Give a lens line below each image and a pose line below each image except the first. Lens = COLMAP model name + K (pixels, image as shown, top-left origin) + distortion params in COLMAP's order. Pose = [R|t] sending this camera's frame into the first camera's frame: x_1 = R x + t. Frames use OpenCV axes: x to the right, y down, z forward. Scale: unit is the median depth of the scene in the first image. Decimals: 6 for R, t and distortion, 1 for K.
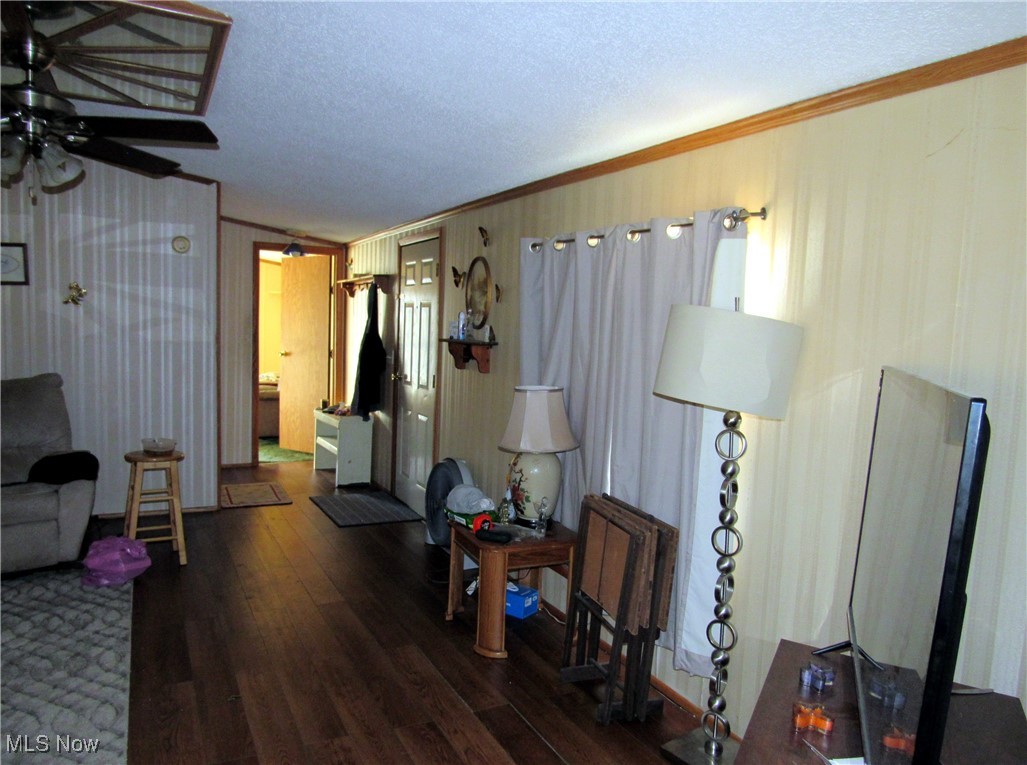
lens RADIAL K [[733.7, 0, 515.7], [0, 733.7, 384.7], [0, 0, 1]] dist [-0.028988, 0.006082]
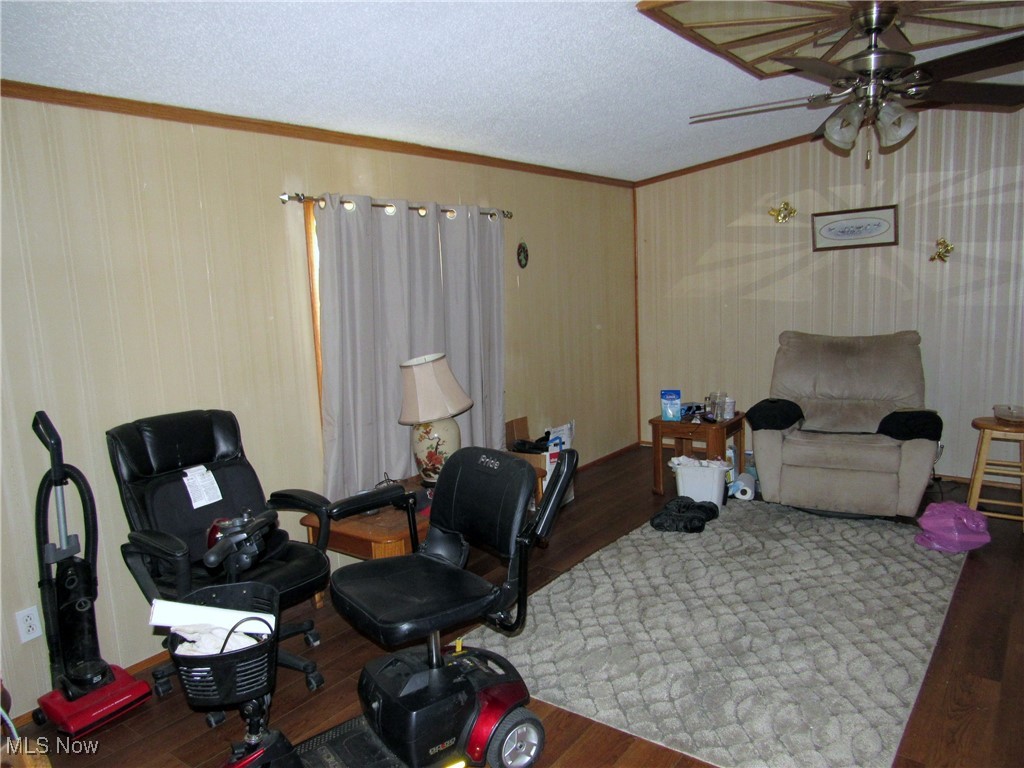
lens RADIAL K [[731.6, 0, 543.6], [0, 731.6, 381.4], [0, 0, 1]] dist [-0.028988, 0.006082]
pose [[0.438639, 0.085316, -0.894604, 0.061744], [-0.031997, 0.996335, 0.079329, -0.010756], [0.898094, -0.006172, 0.439761, 0.105542]]
